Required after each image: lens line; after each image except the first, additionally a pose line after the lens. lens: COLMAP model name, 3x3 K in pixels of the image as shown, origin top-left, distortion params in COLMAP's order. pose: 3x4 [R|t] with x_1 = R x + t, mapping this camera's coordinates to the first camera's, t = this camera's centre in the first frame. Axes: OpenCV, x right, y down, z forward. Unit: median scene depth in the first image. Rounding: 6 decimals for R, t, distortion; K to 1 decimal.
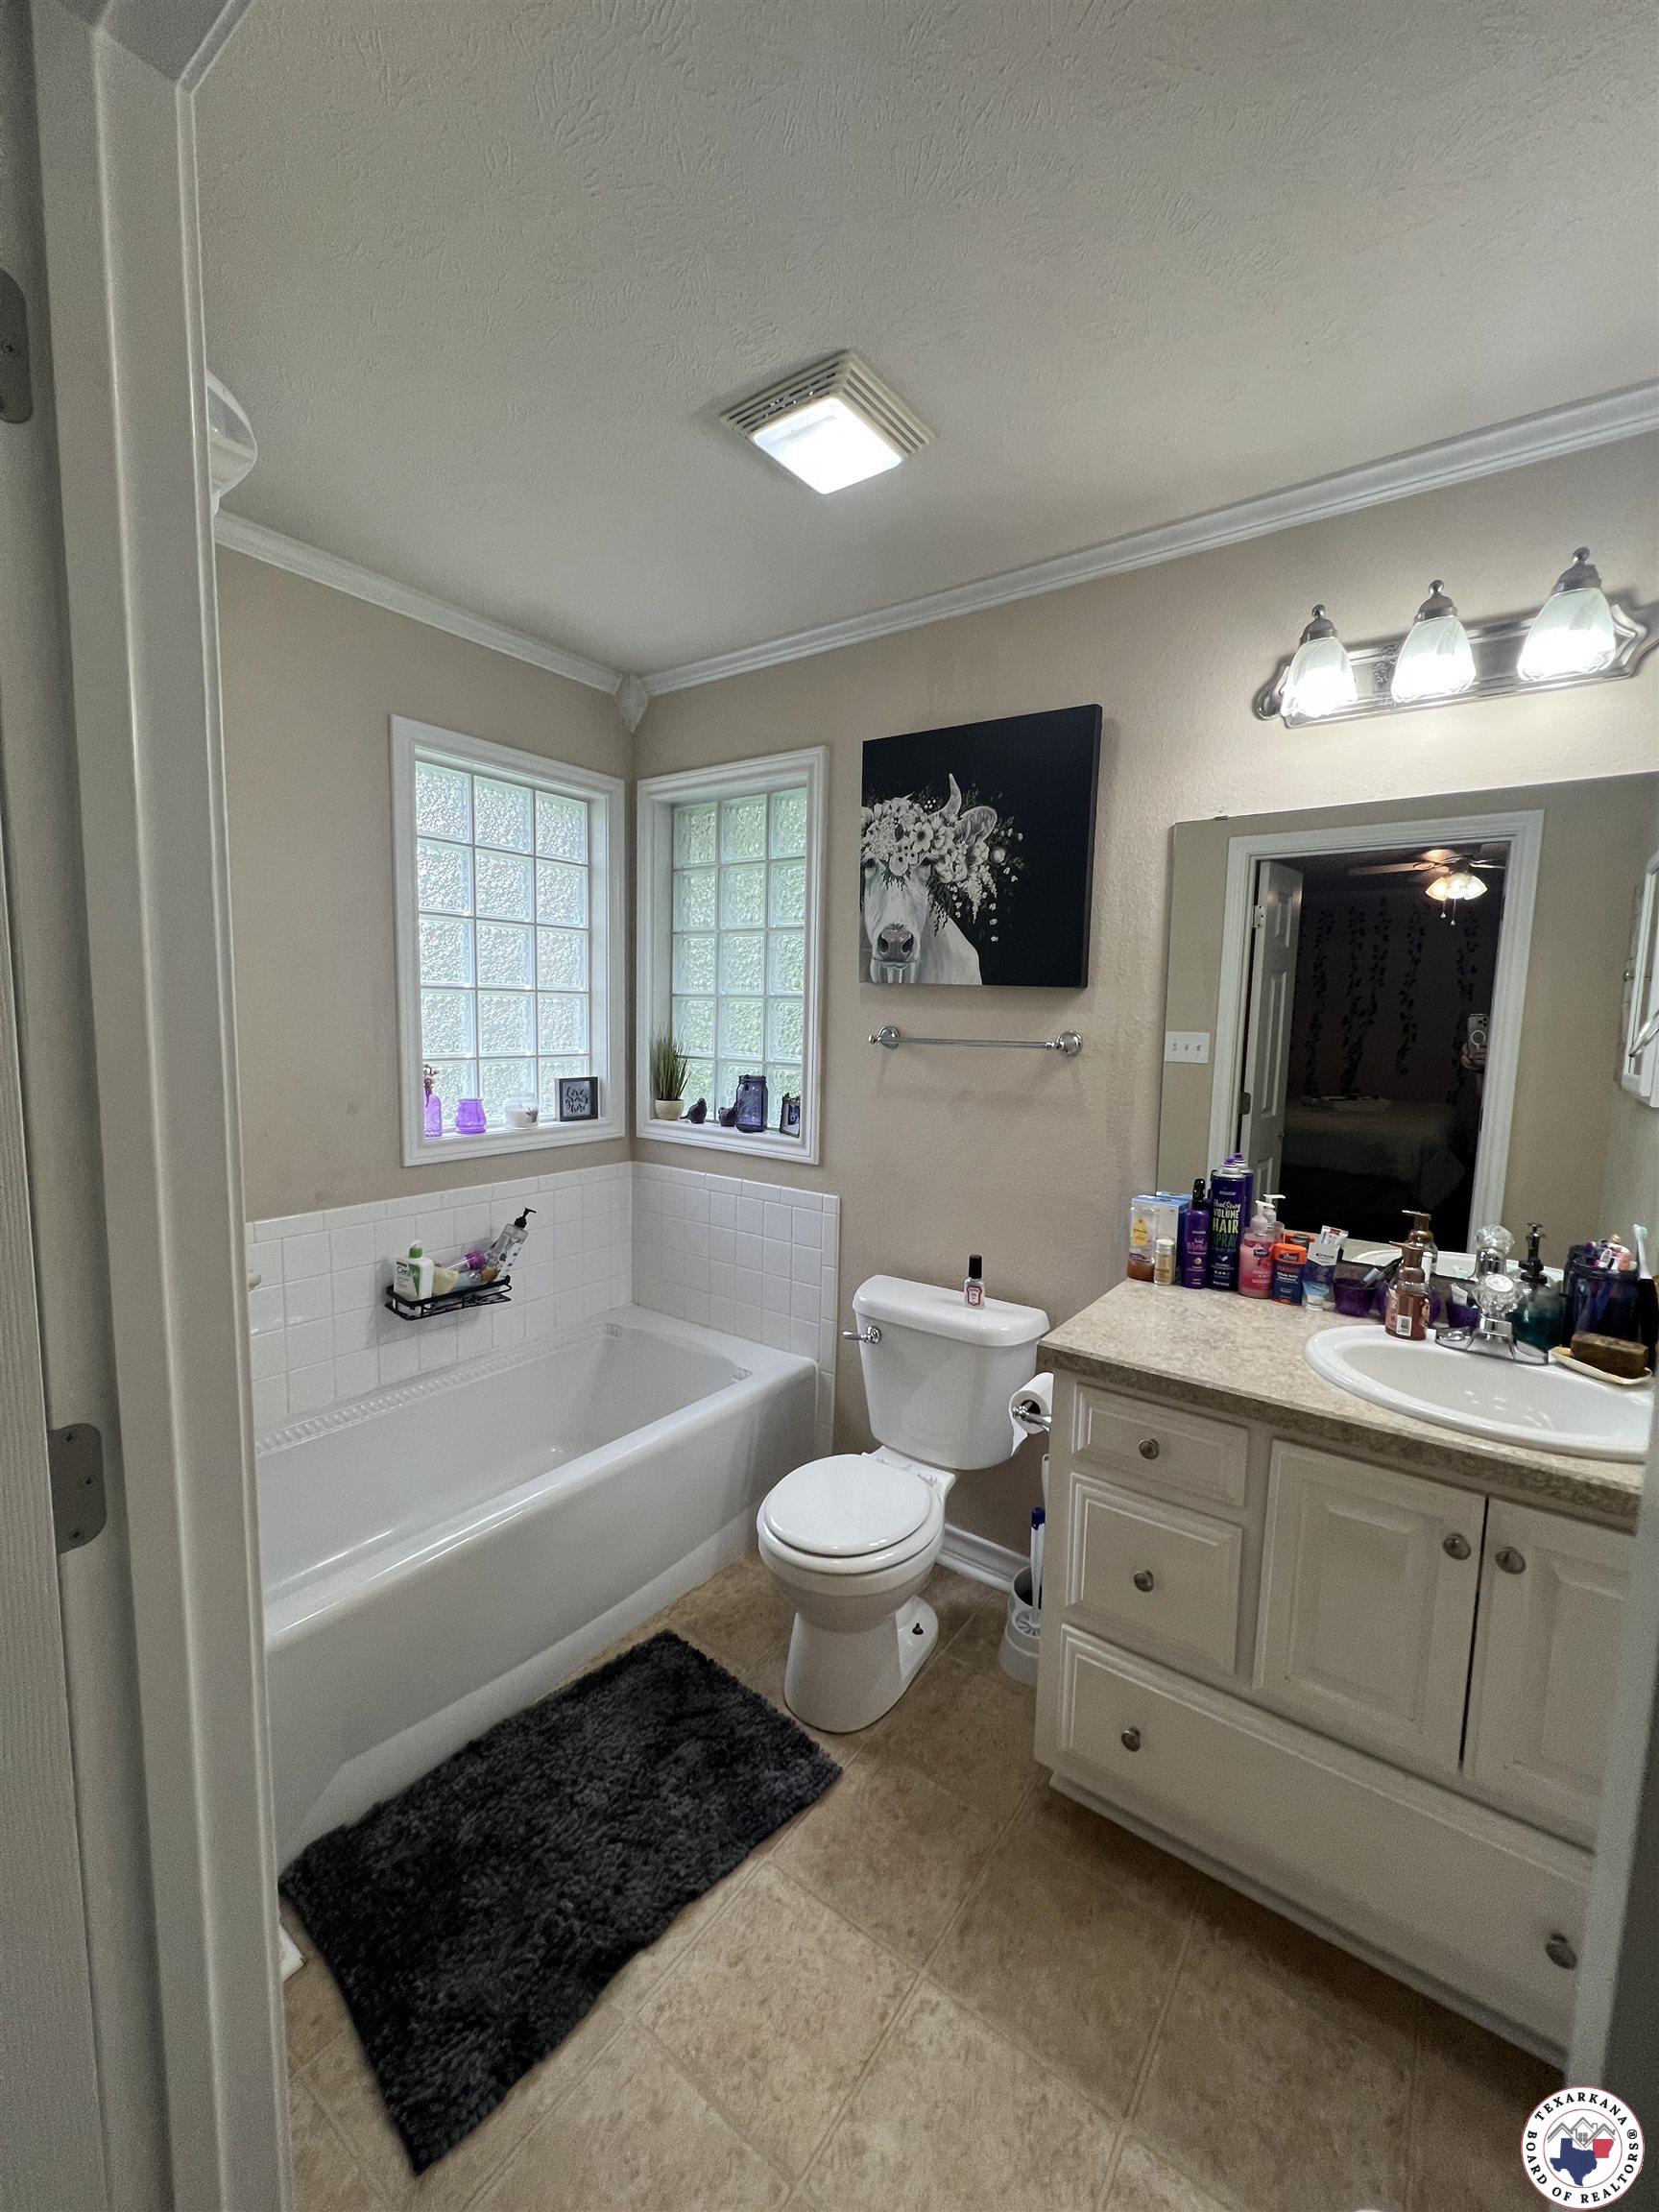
lens RADIAL K [[882.7, 0, 840.4], [0, 882.7, 1102.7], [0, 0, 1]] dist [-0.002795, 0.000121]
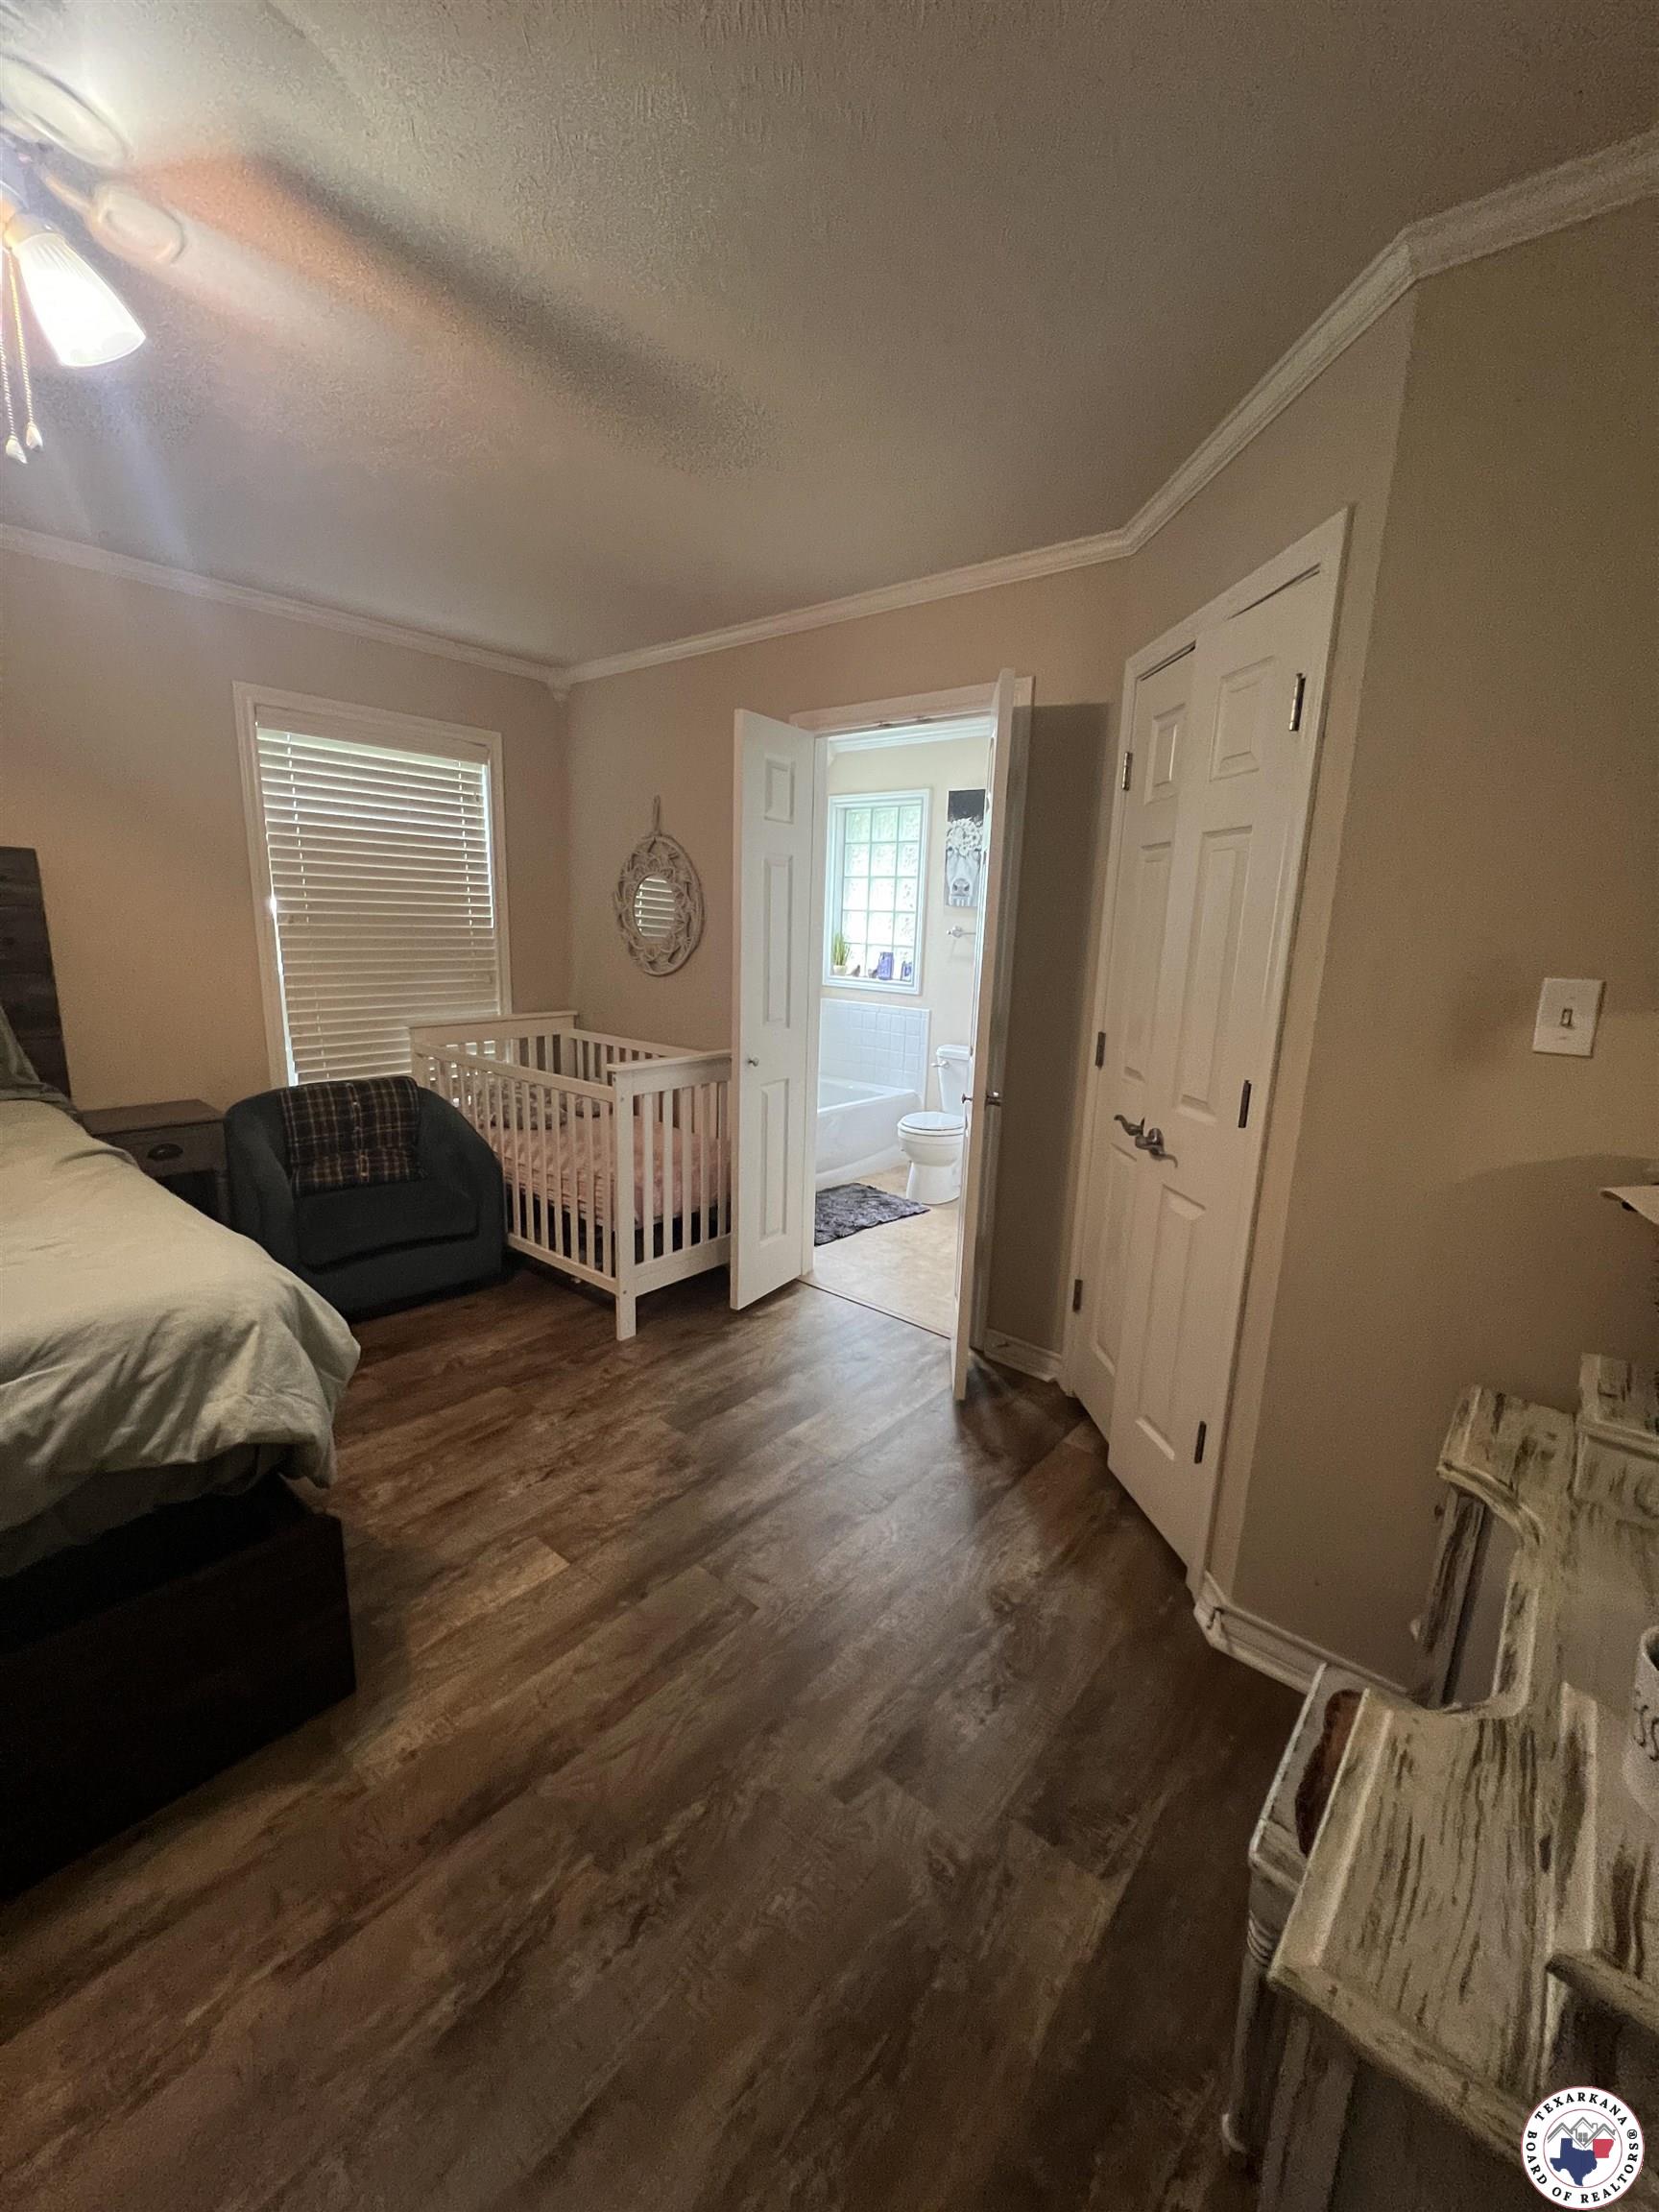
lens RADIAL K [[882.7, 0, 832.5], [0, 882.7, 1099.7], [0, 0, 1]] dist [-0.002795, 0.000121]
pose [[0.996227, 0.026315, -0.082697, -0.053527], [-0.017897, 0.994732, 0.100931, 0.112226], [0.084917, -0.099070, 0.991451, -1.112279]]
